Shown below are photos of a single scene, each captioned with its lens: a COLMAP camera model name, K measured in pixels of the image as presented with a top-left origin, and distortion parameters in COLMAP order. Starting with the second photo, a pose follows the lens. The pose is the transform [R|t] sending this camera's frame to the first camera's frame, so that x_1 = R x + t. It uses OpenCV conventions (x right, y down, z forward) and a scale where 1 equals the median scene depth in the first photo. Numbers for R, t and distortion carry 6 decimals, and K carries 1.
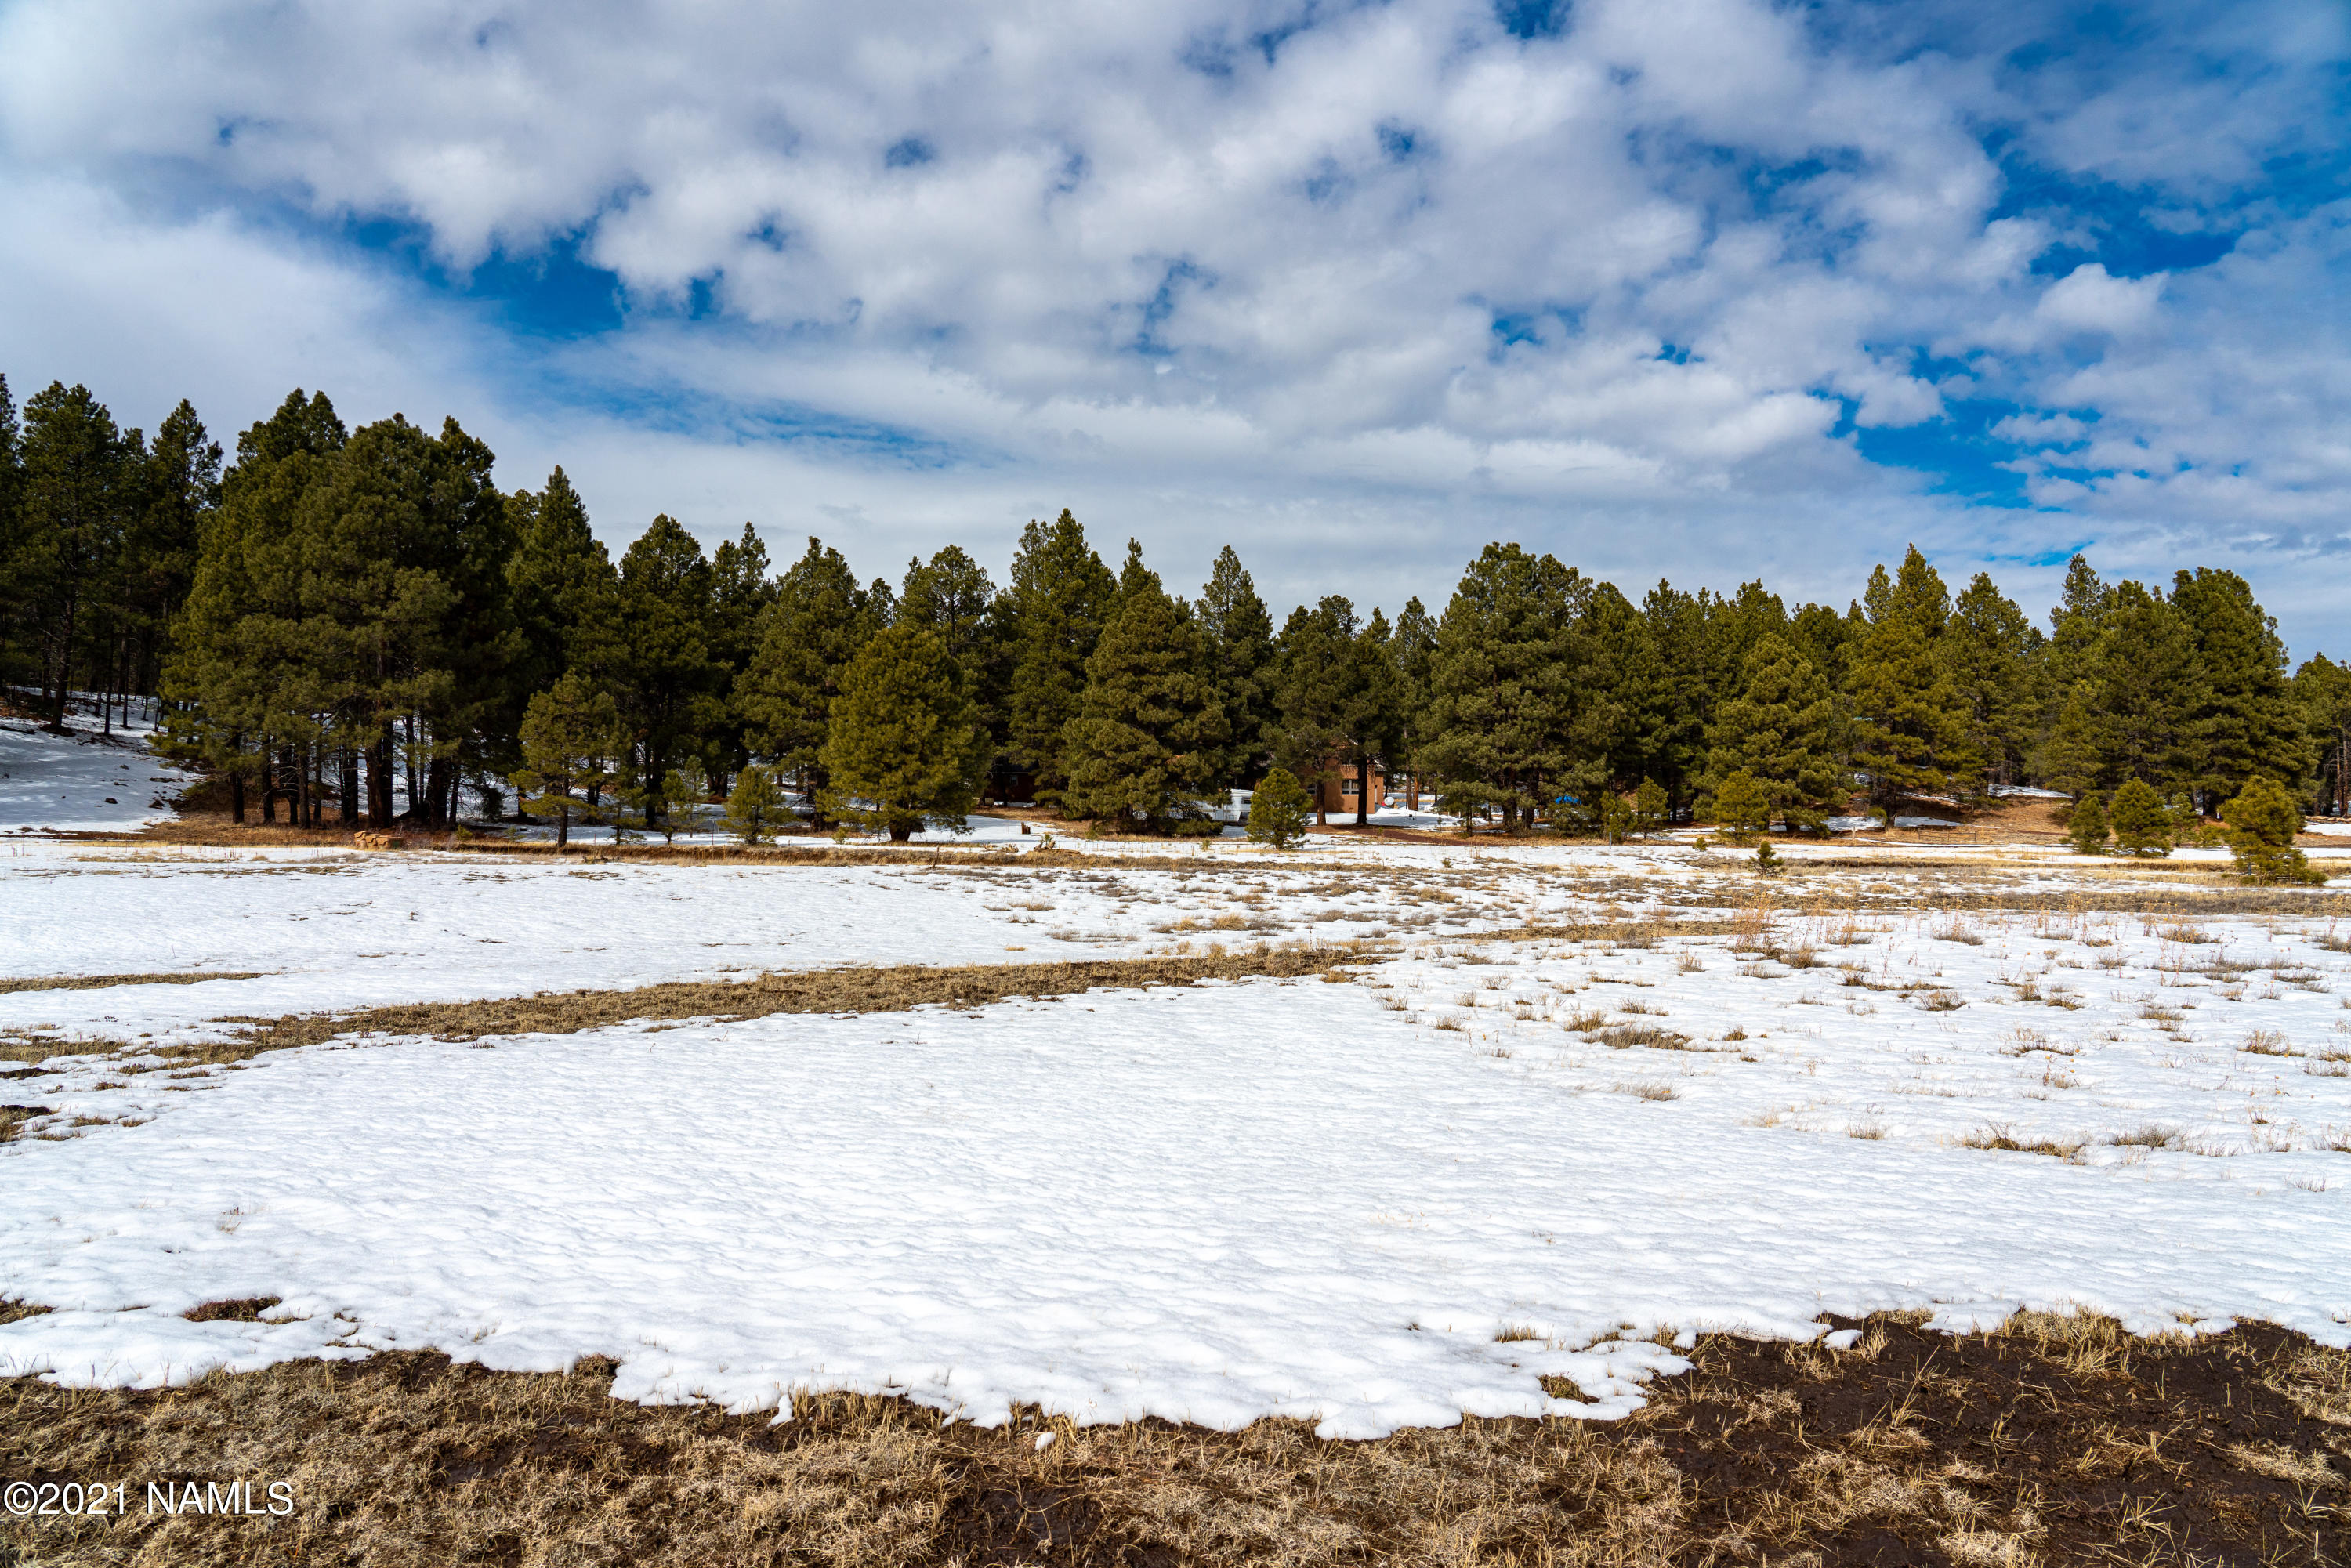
lens RADIAL K [[1544.5, 0, 1172.9], [0, 1544.5, 784.1], [0, 0, 1]] dist [-0.040294, 0.025793]
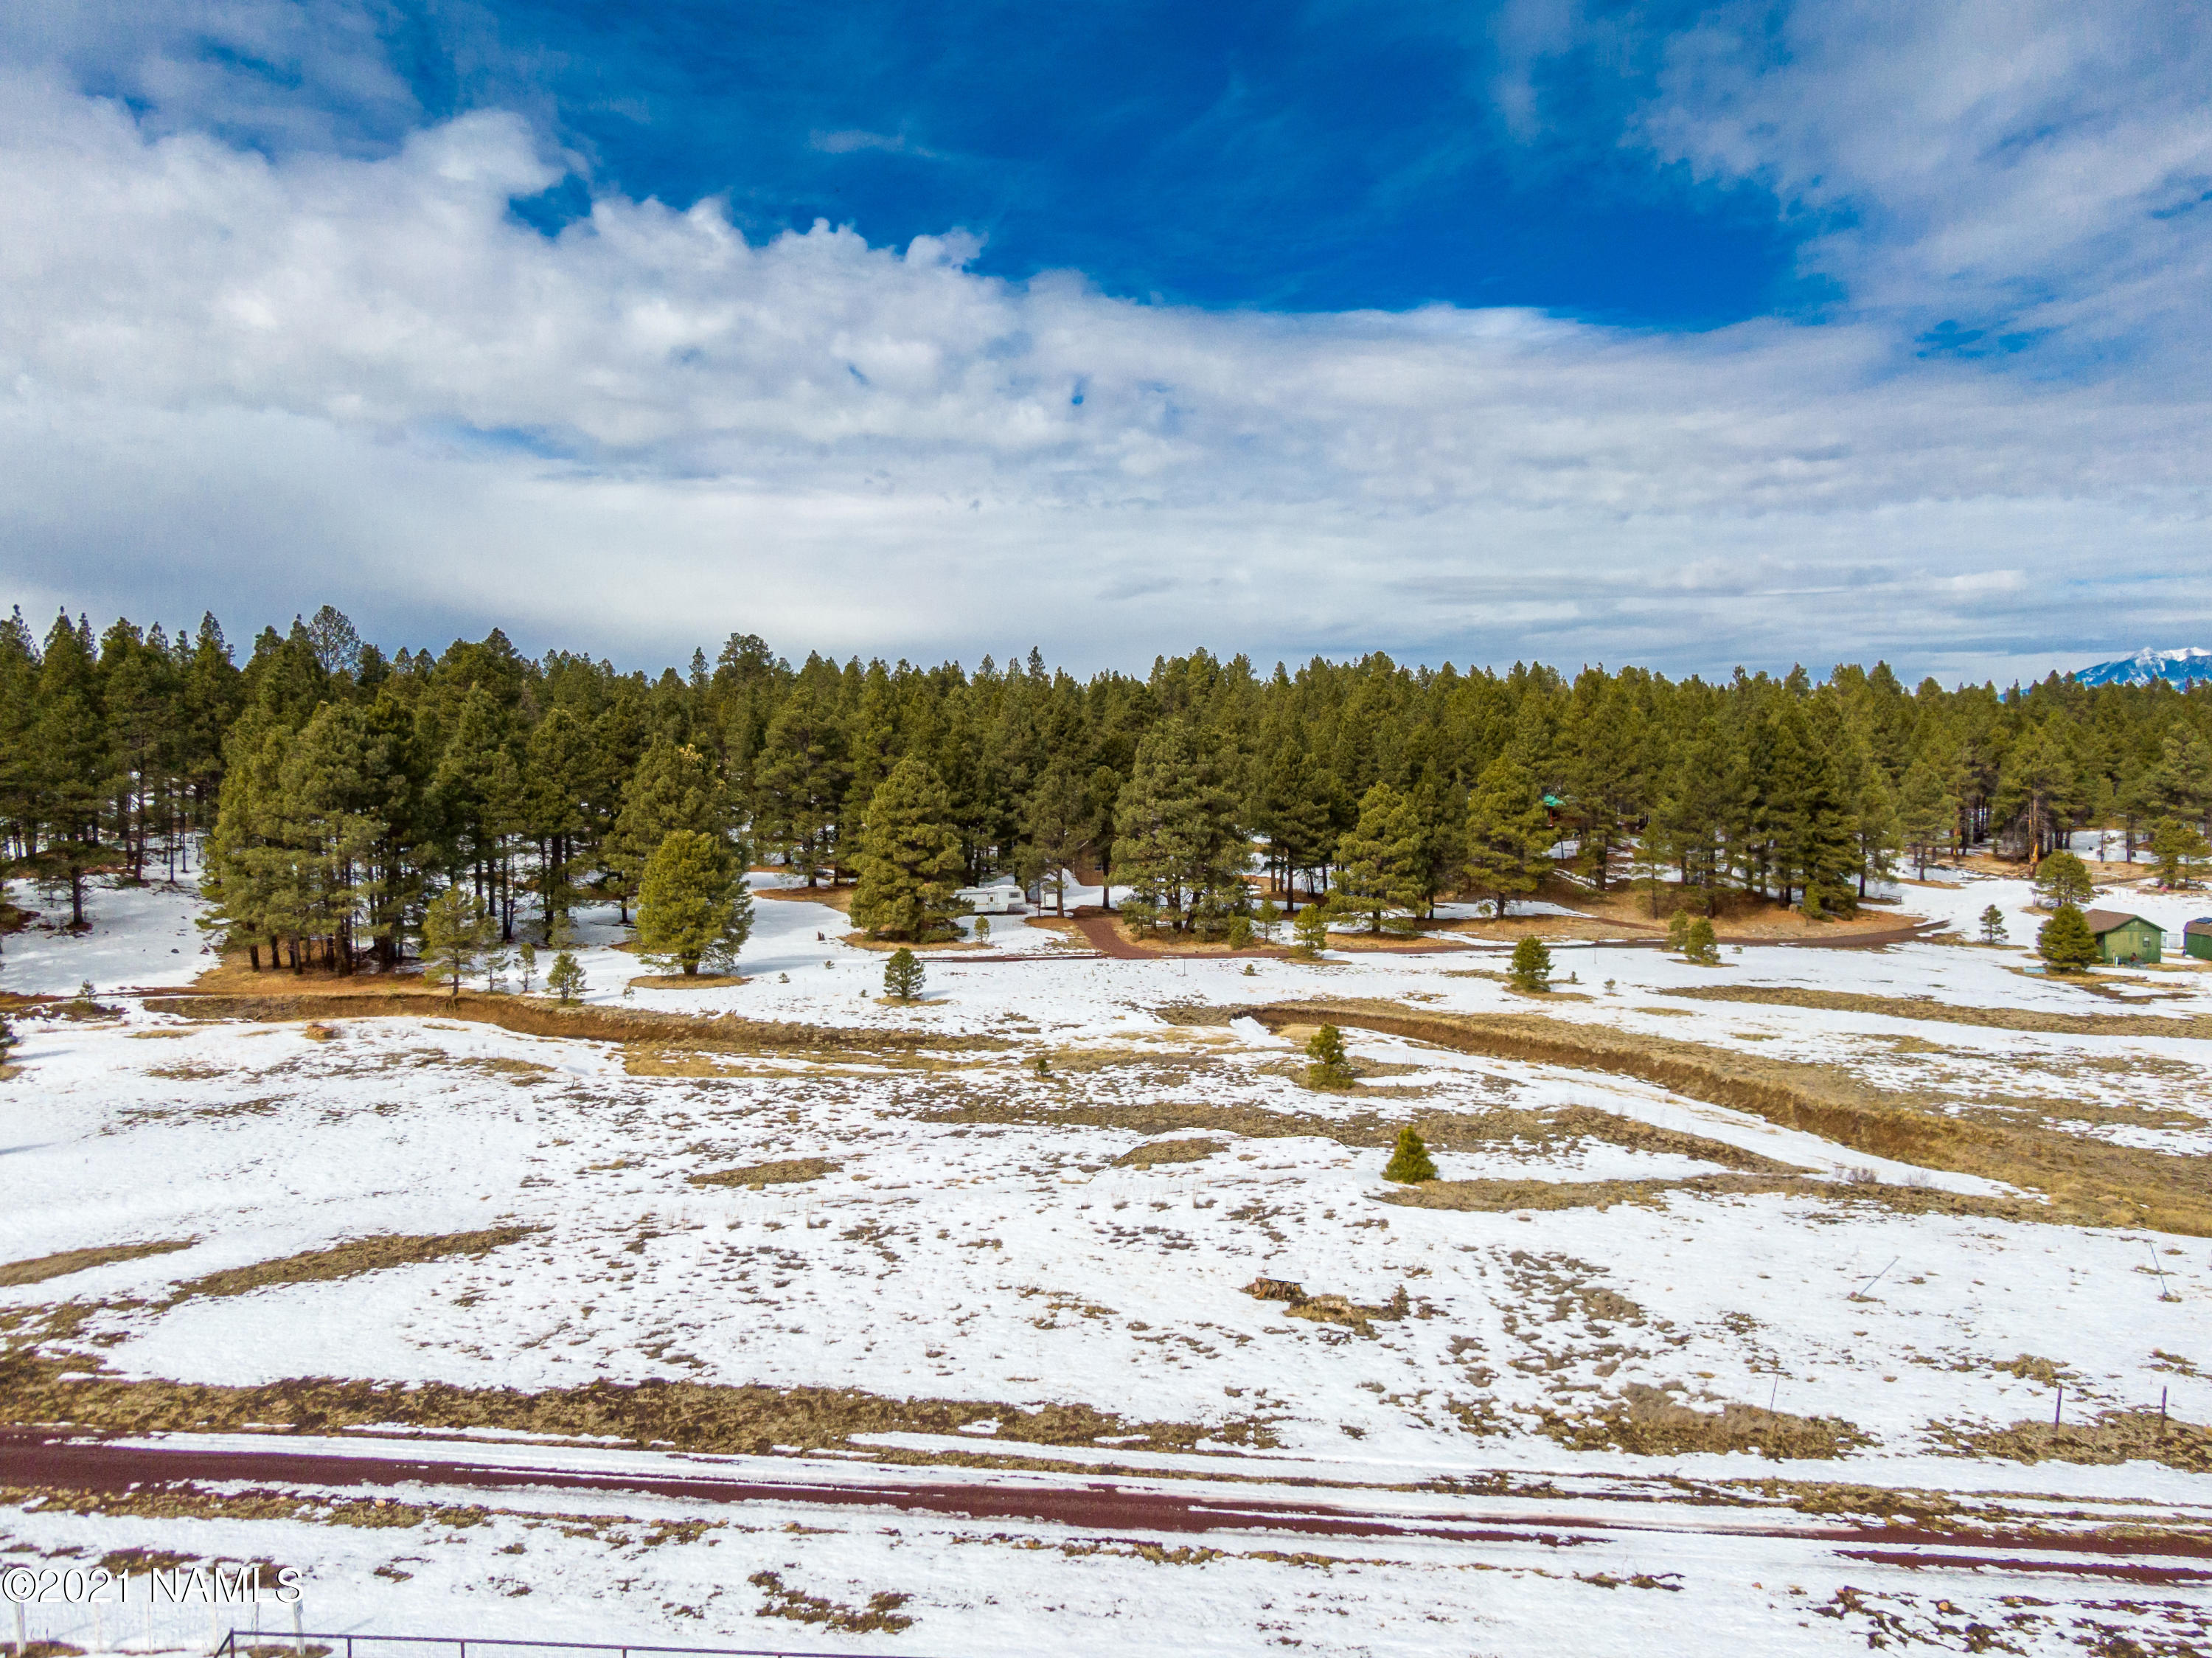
lens RADIAL K [[1549.0, 0, 1110.2], [0, 1549.0, 815.6], [0, 0, 1]] dist [0.019437, -0.029236]
pose [[0.996761, -0.011401, -0.079604, 0.279136], [0.016334, 0.997967, 0.061598, -0.162567], [0.078740, -0.062699, 0.994922, -0.357268]]
